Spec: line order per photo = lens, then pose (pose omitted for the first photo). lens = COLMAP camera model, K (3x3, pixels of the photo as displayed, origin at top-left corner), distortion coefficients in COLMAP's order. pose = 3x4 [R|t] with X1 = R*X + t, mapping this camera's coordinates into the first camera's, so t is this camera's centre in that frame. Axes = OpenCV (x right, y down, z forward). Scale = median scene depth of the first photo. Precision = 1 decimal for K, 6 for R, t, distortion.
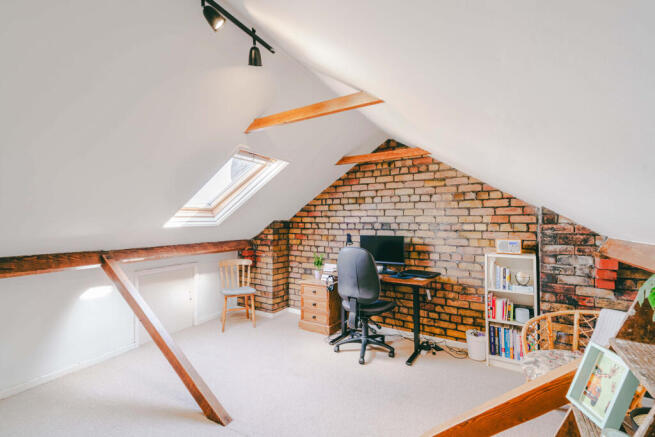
lens RADIAL K [[307.9, 0, 338.2], [0, 307.9, 218.9], [0, 0, 1]] dist [-0.007758, 0.004477]
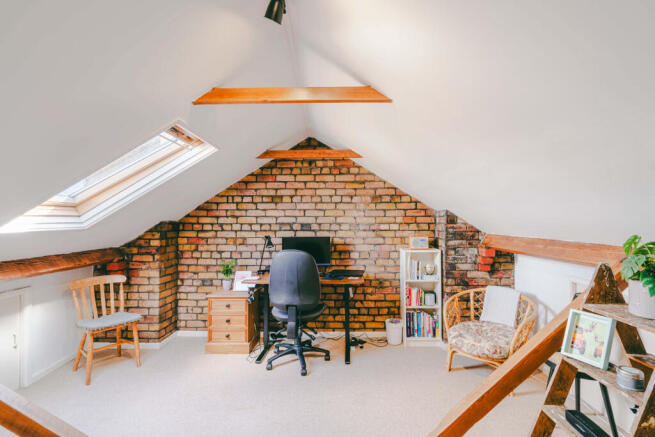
lens RADIAL K [[307.9, 0, 328.6], [0, 307.9, 219.2], [0, 0, 1]] dist [-0.007758, 0.004477]
pose [[0.847459, 0.001154, 0.530859, -0.308730], [-0.001834, 0.999998, 0.000755, -0.001408], [-0.530857, -0.001613, 0.847460, 0.150106]]
